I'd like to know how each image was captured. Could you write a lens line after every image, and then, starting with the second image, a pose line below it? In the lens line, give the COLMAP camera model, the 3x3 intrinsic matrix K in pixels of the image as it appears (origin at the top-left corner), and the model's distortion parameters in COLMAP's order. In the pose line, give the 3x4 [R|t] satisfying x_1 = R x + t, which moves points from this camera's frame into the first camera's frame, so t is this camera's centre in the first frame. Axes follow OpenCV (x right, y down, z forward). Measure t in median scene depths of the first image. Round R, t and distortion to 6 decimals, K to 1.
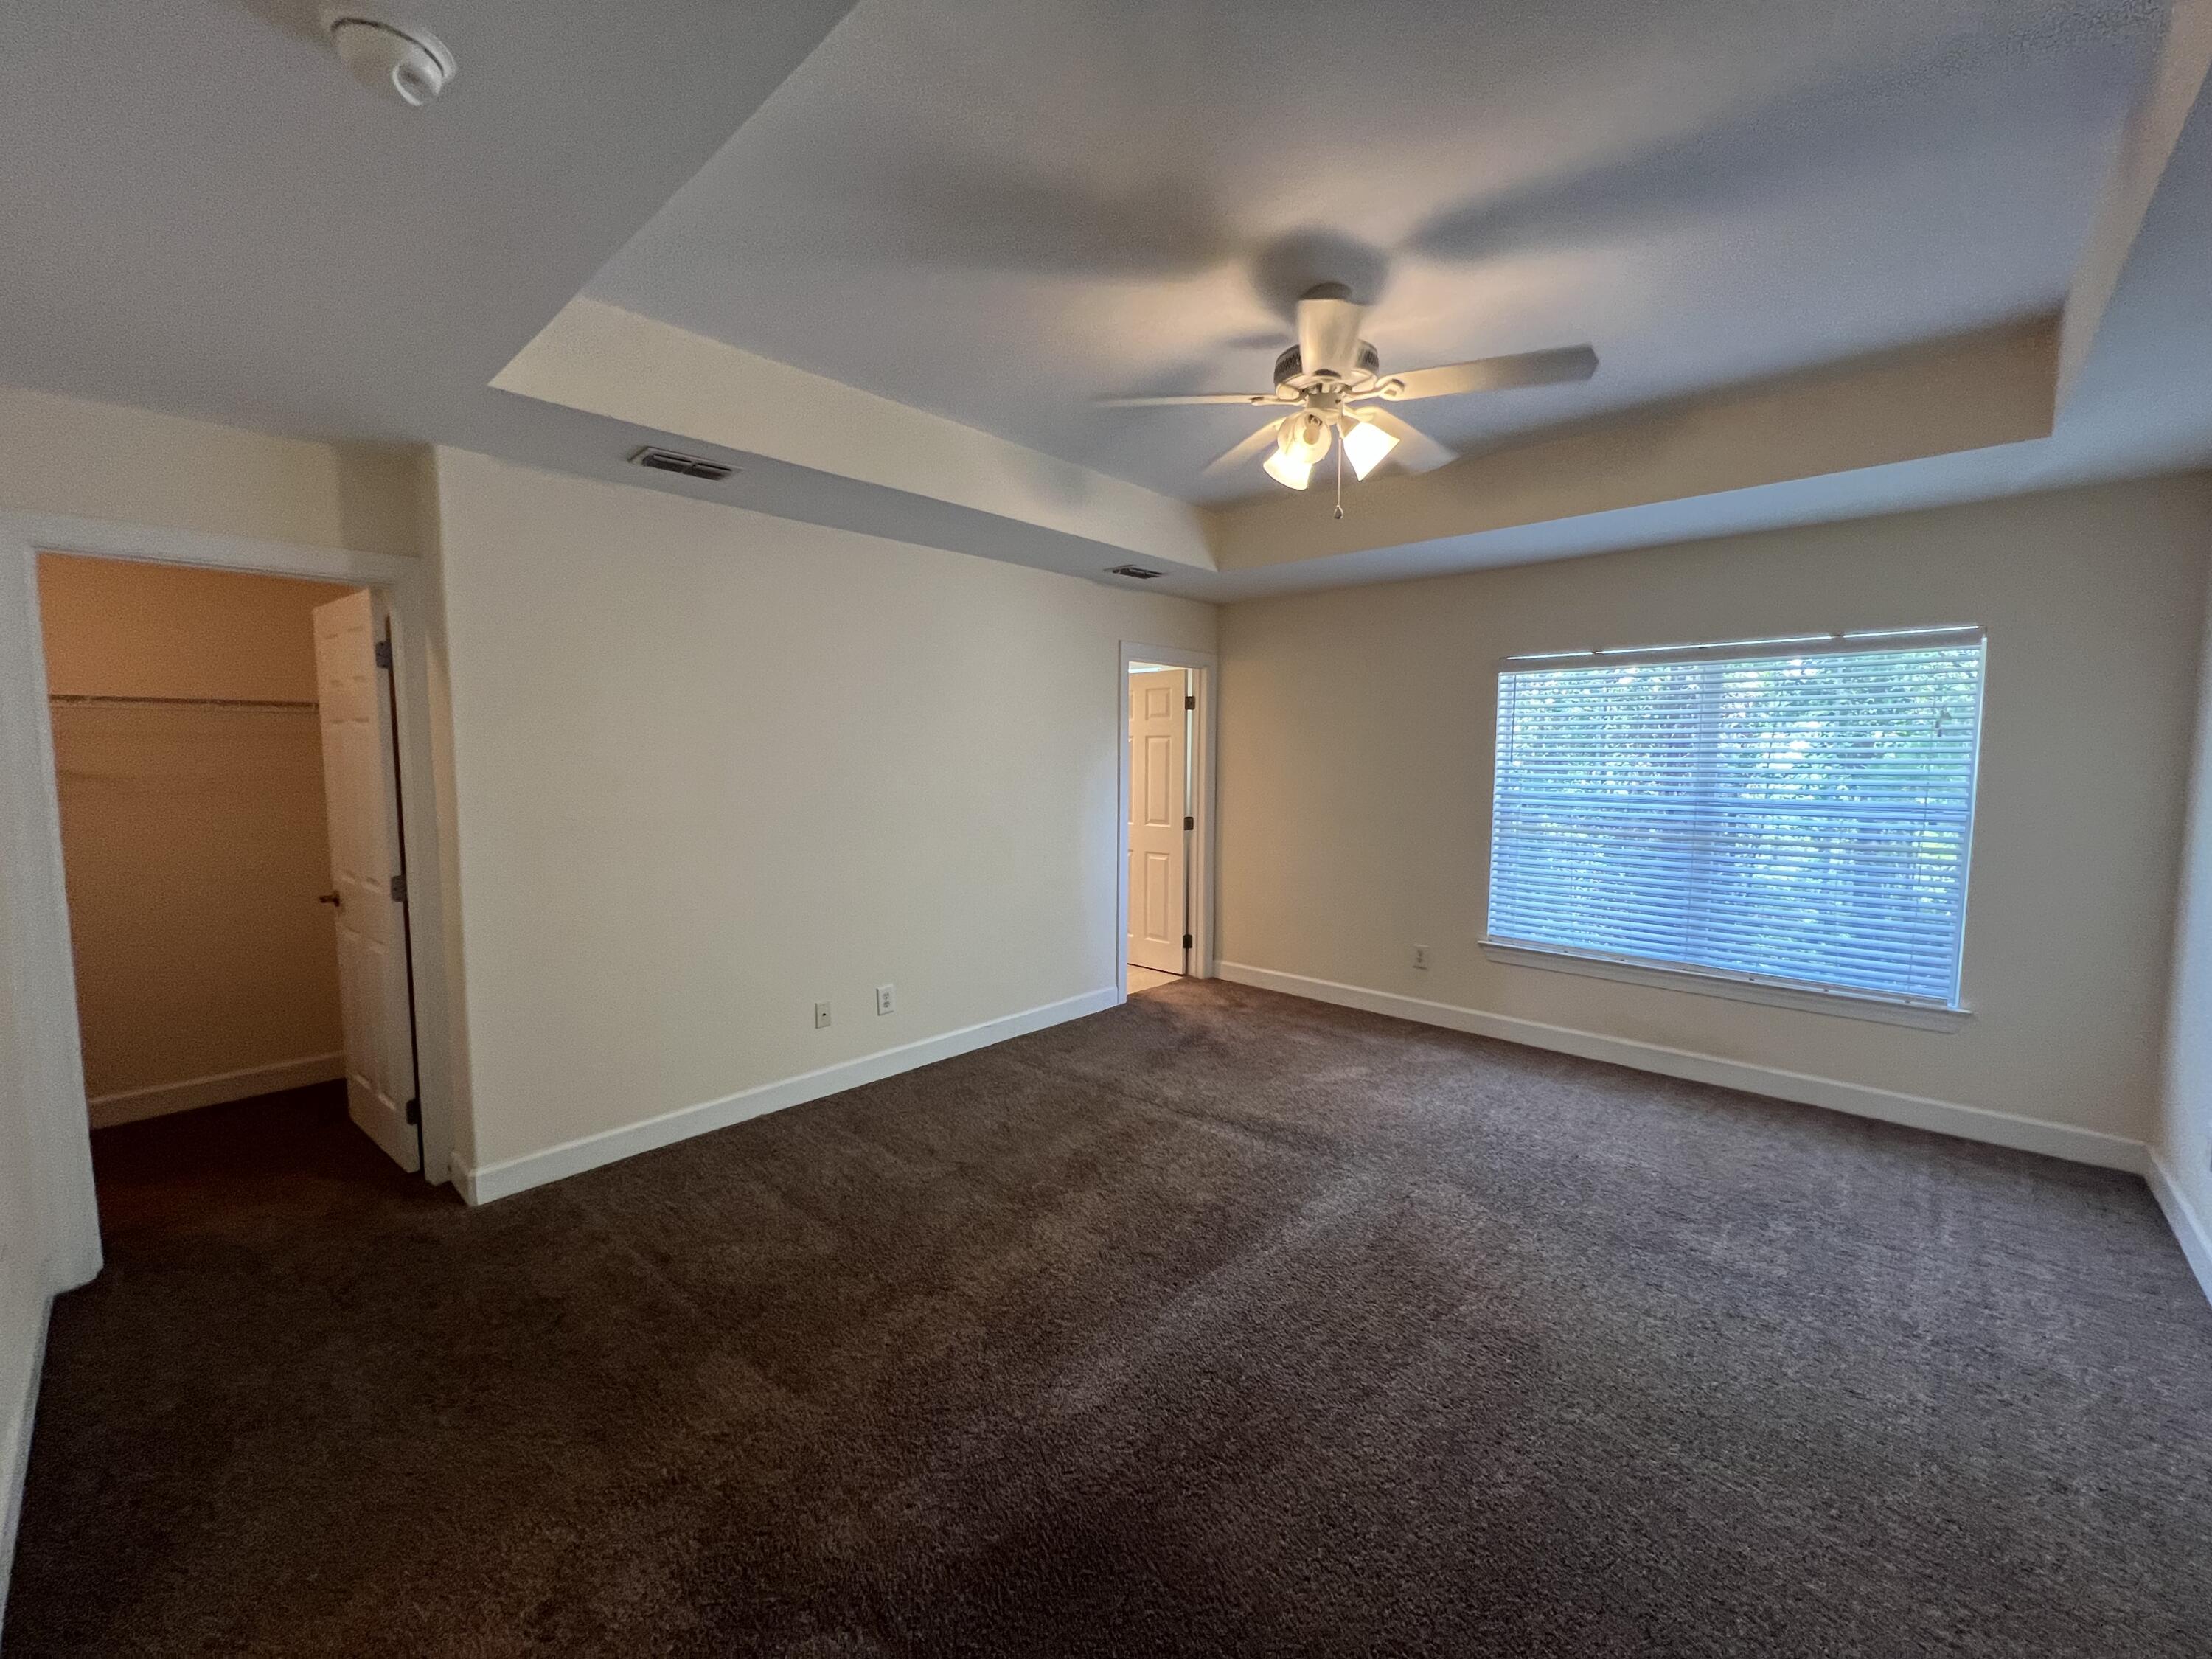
lens RADIAL K [[887.6, 0, 1101.9], [0, 887.6, 819.8], [0, 0, 1]] dist [-0.001779, 0.000035]
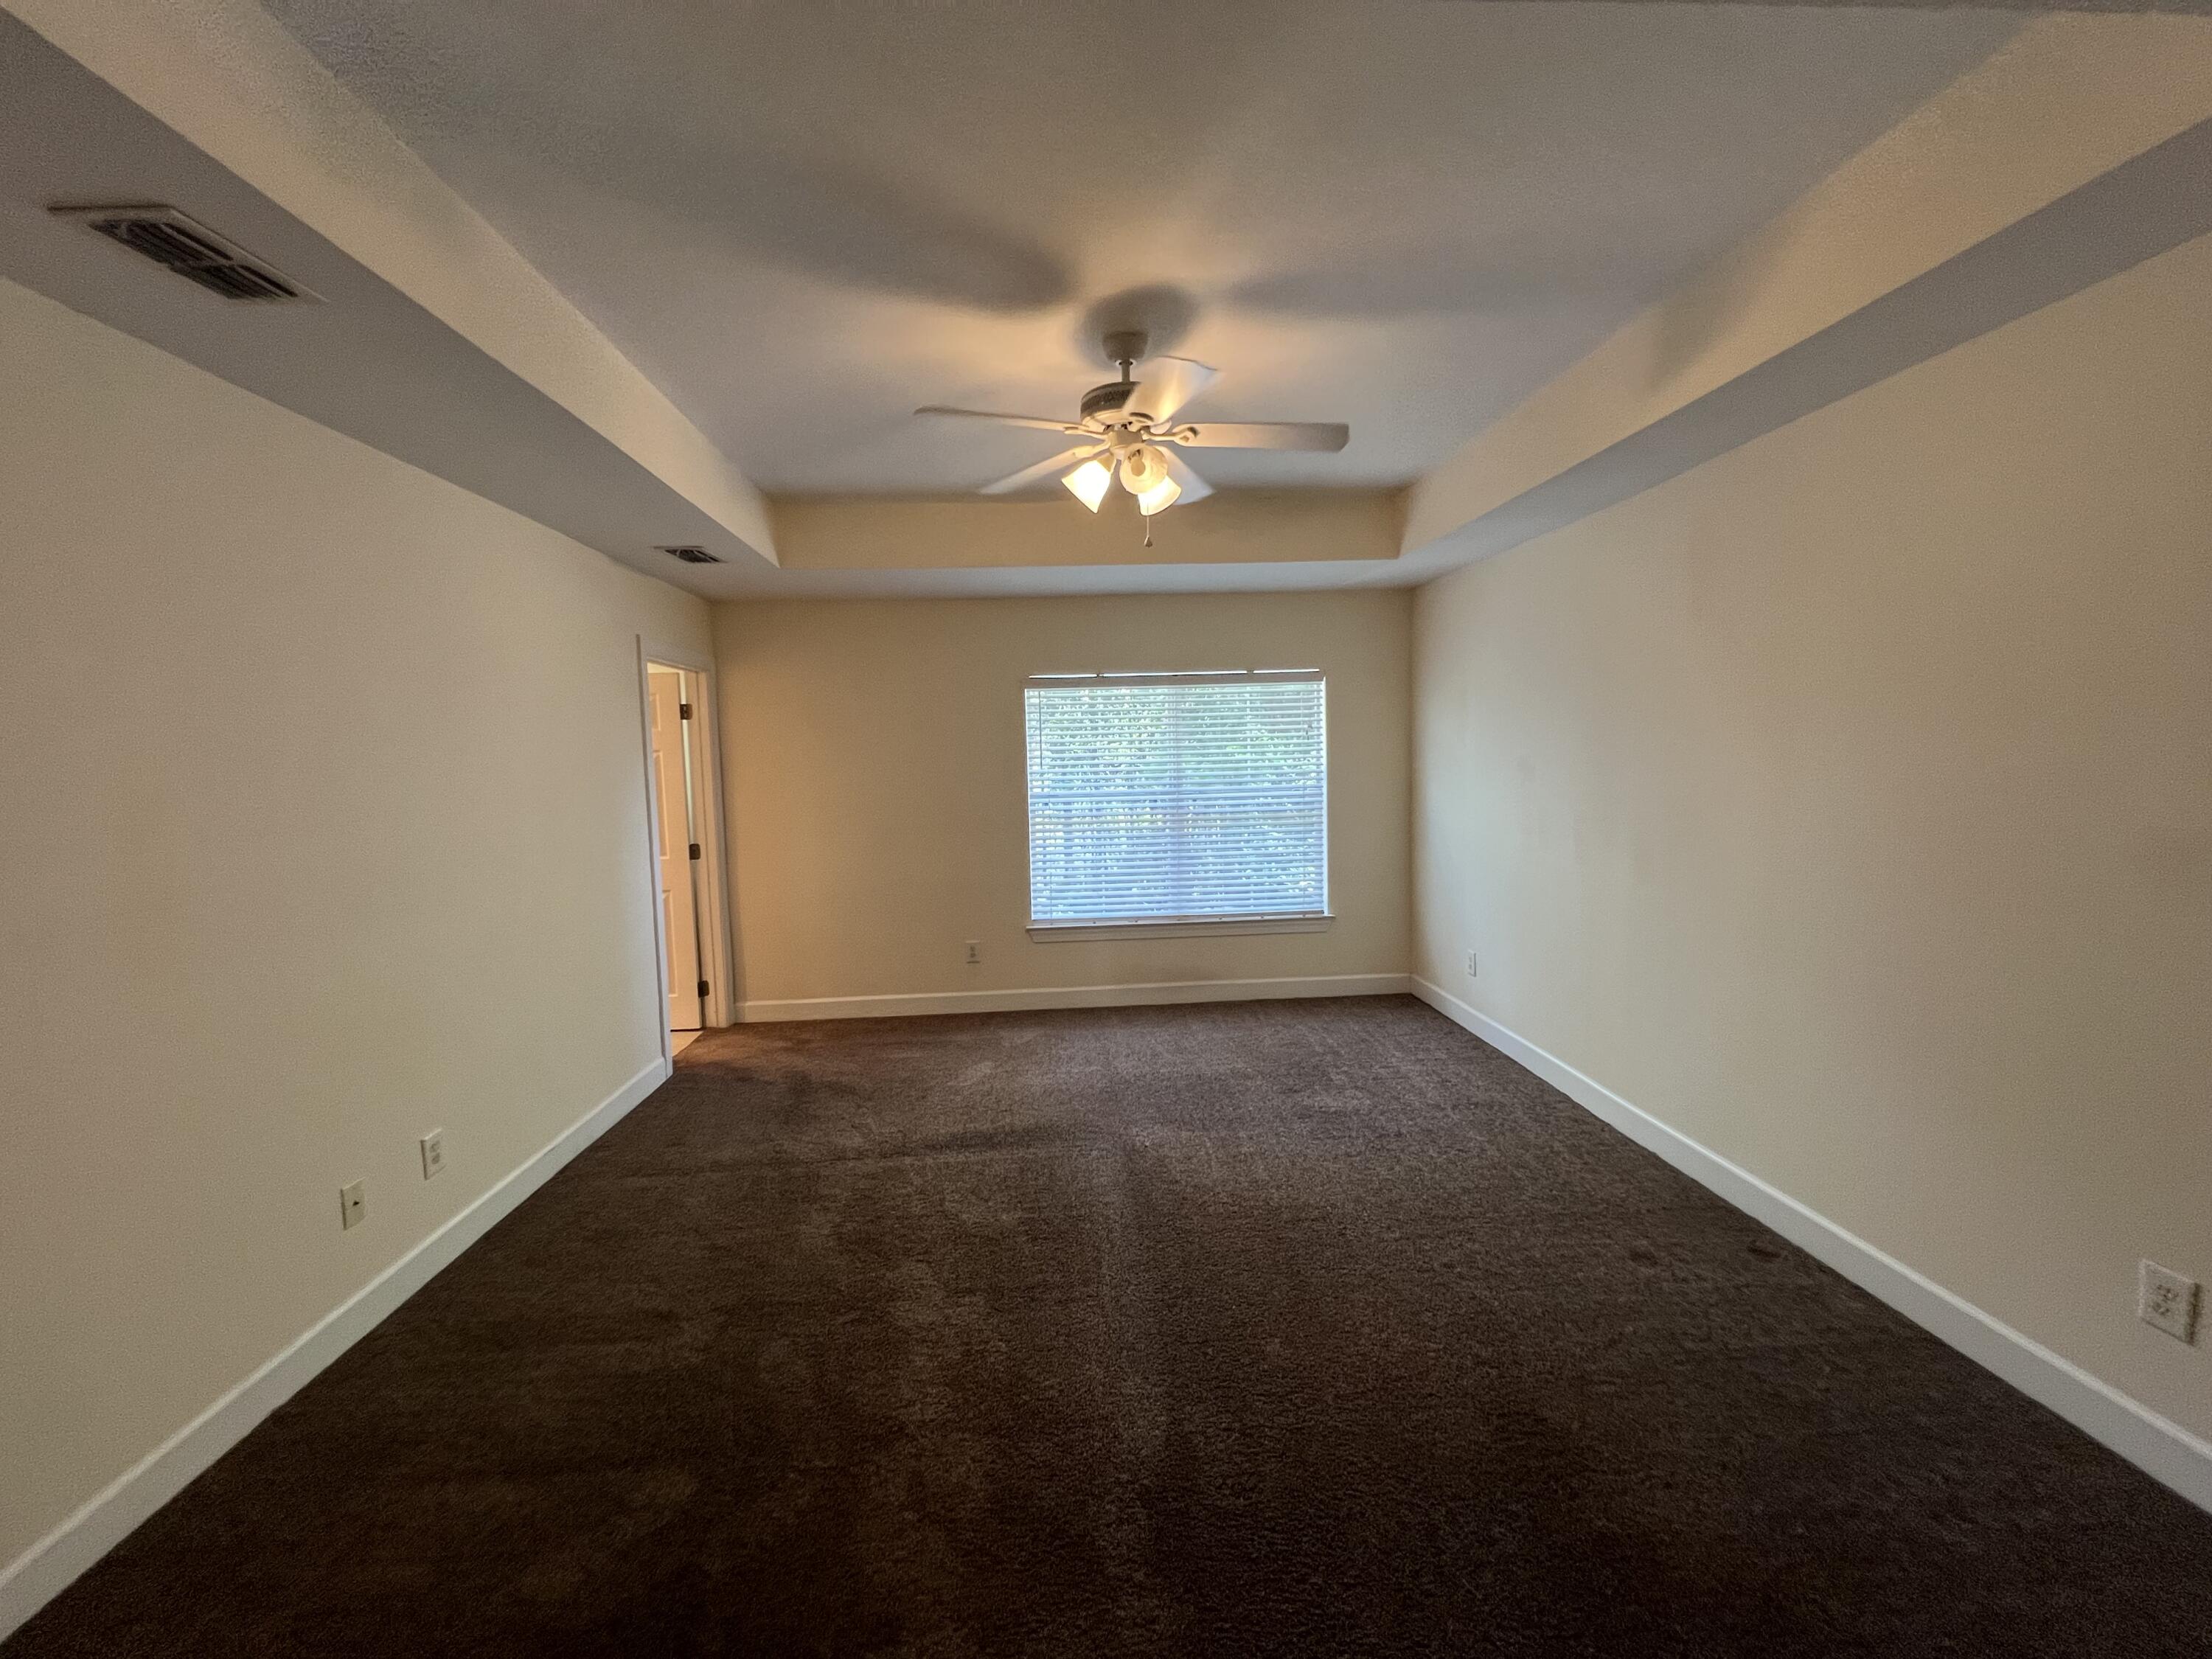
lens RADIAL K [[887.6, 0, 1097.3], [0, 887.6, 825.4], [0, 0, 1]] dist [-0.001779, 0.000035]
pose [[0.690094, -0.078043, 0.719499, -0.356443], [0.085037, 0.996026, 0.026476, -0.015776], [-0.718706, 0.042914, 0.693988, 0.172808]]
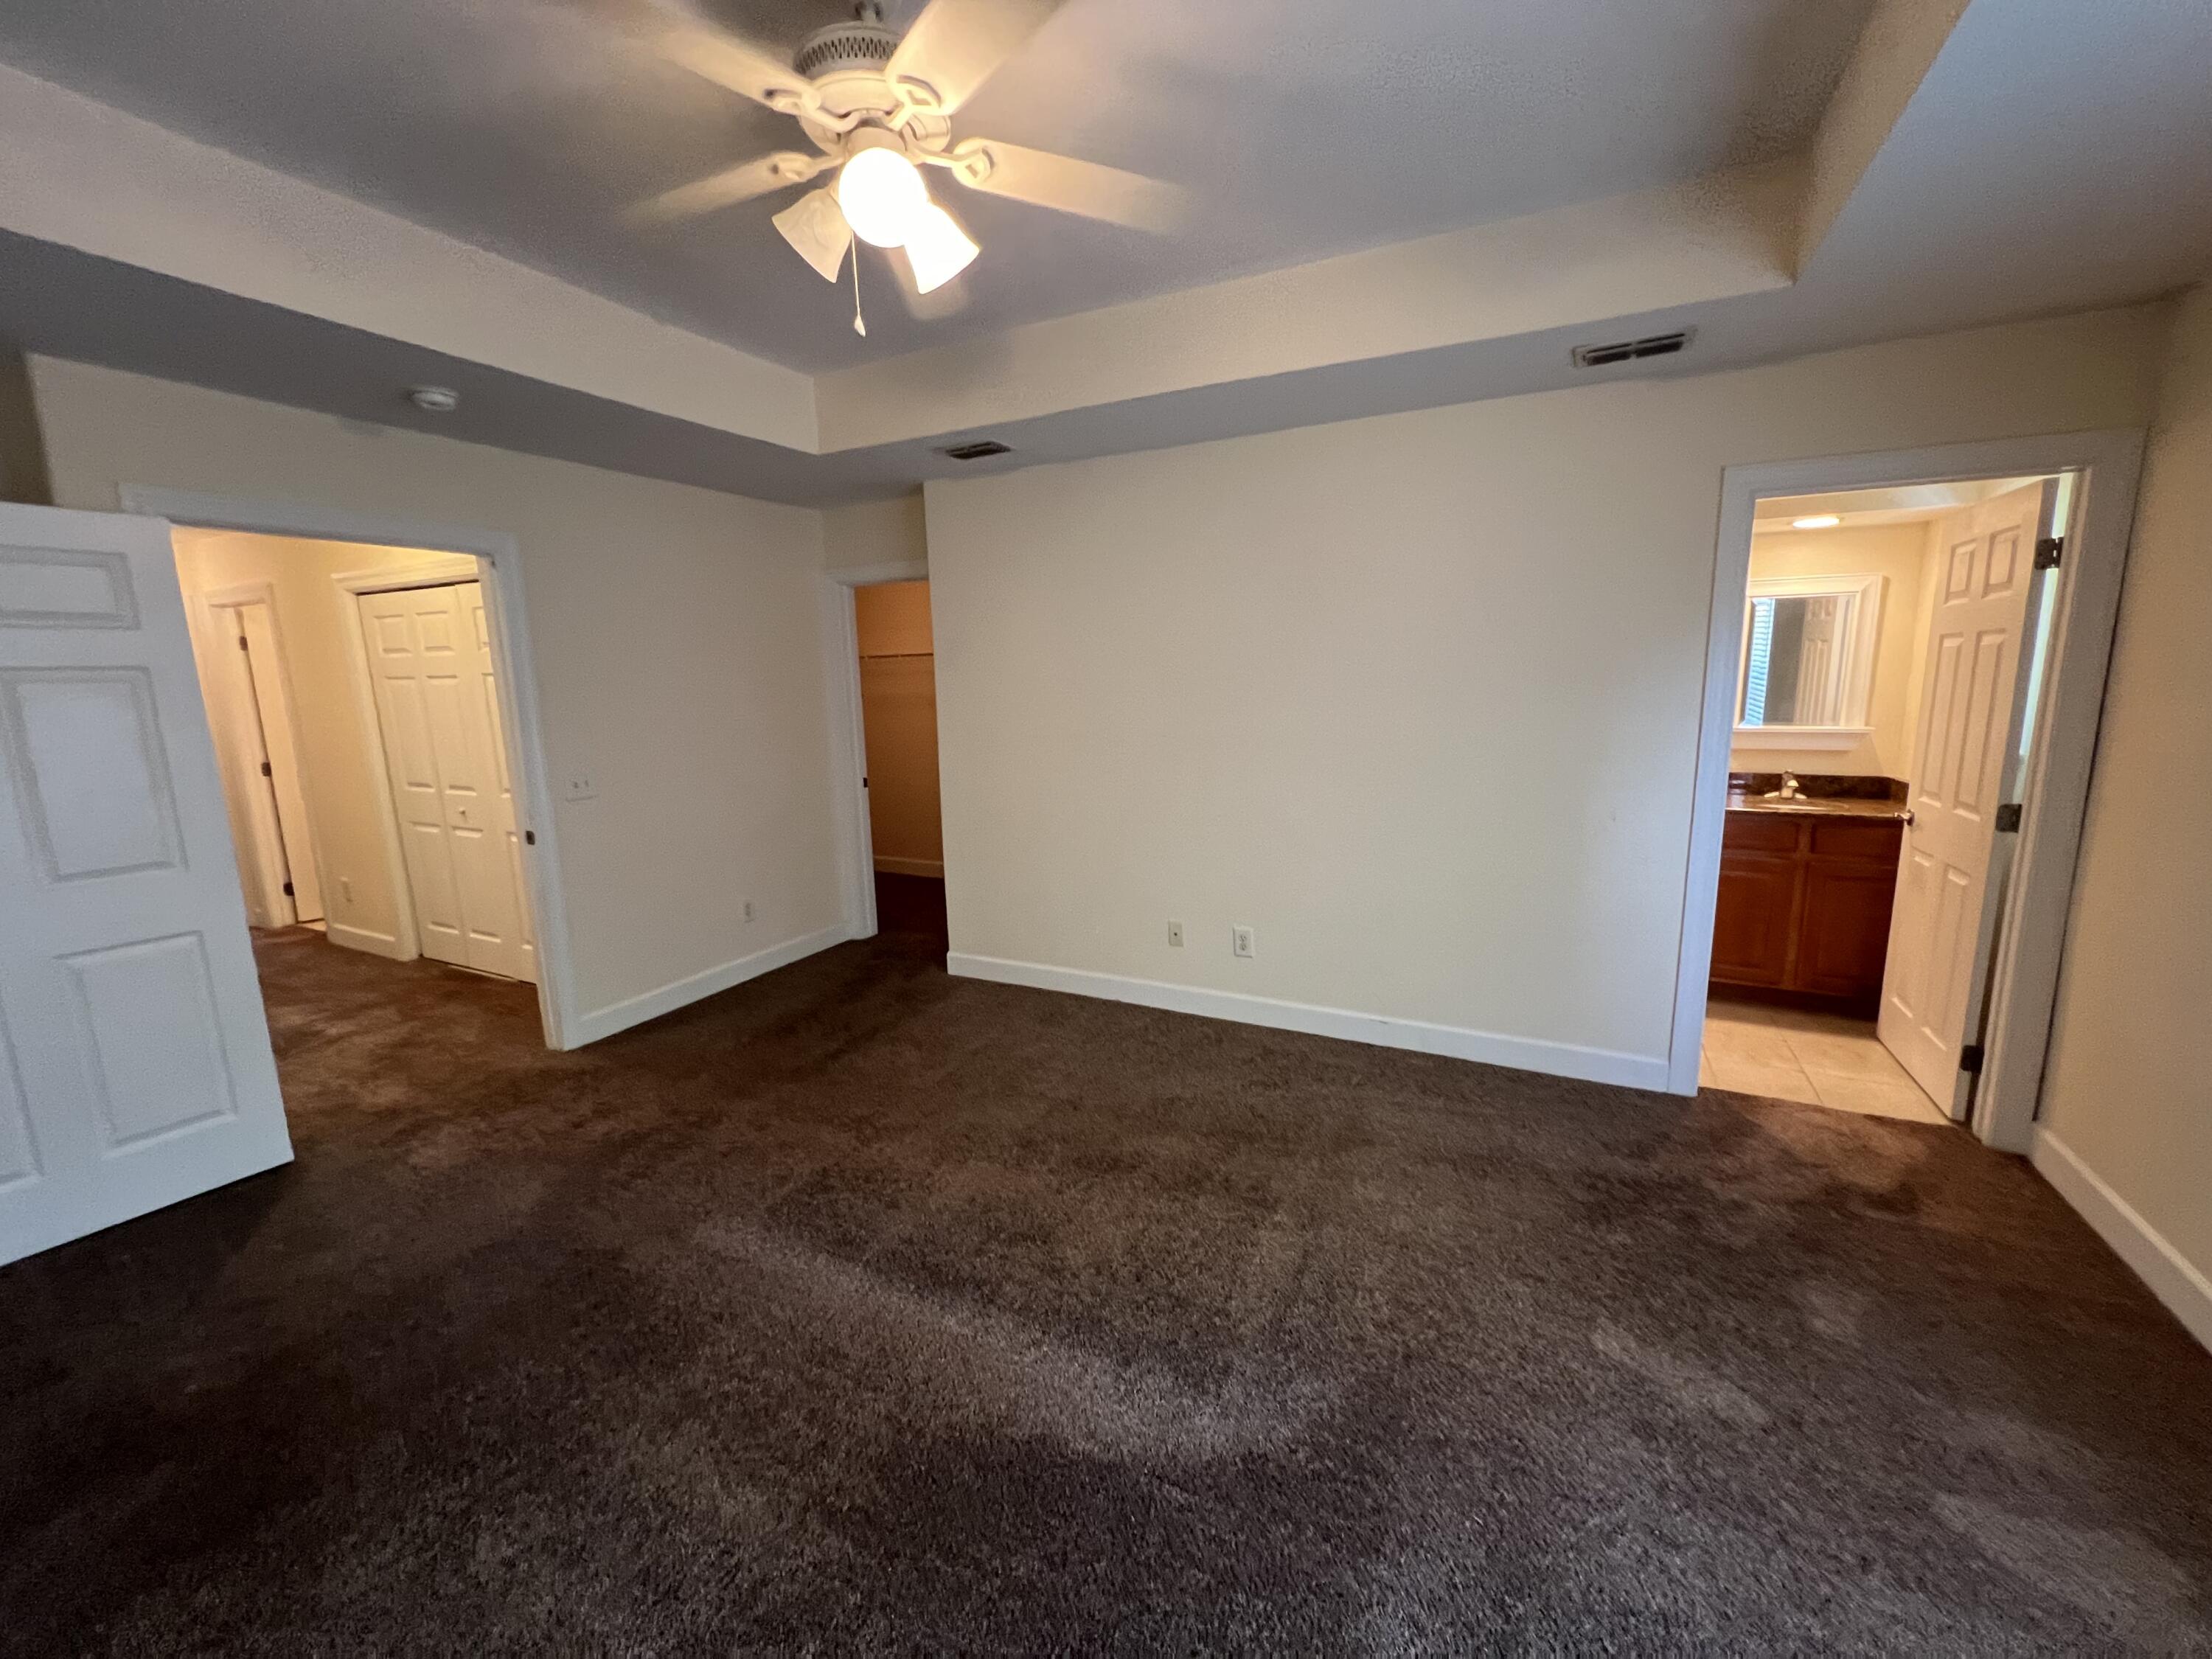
lens RADIAL K [[887.6, 0, 1095.0], [0, 887.6, 823.7], [0, 0, 1]] dist [-0.001779, 0.000035]
pose [[0.267487, 0.152768, -0.951374, 0.591302], [-0.051675, 0.988205, 0.144153, -0.050760], [0.962175, 0.010603, 0.272226, 0.584471]]
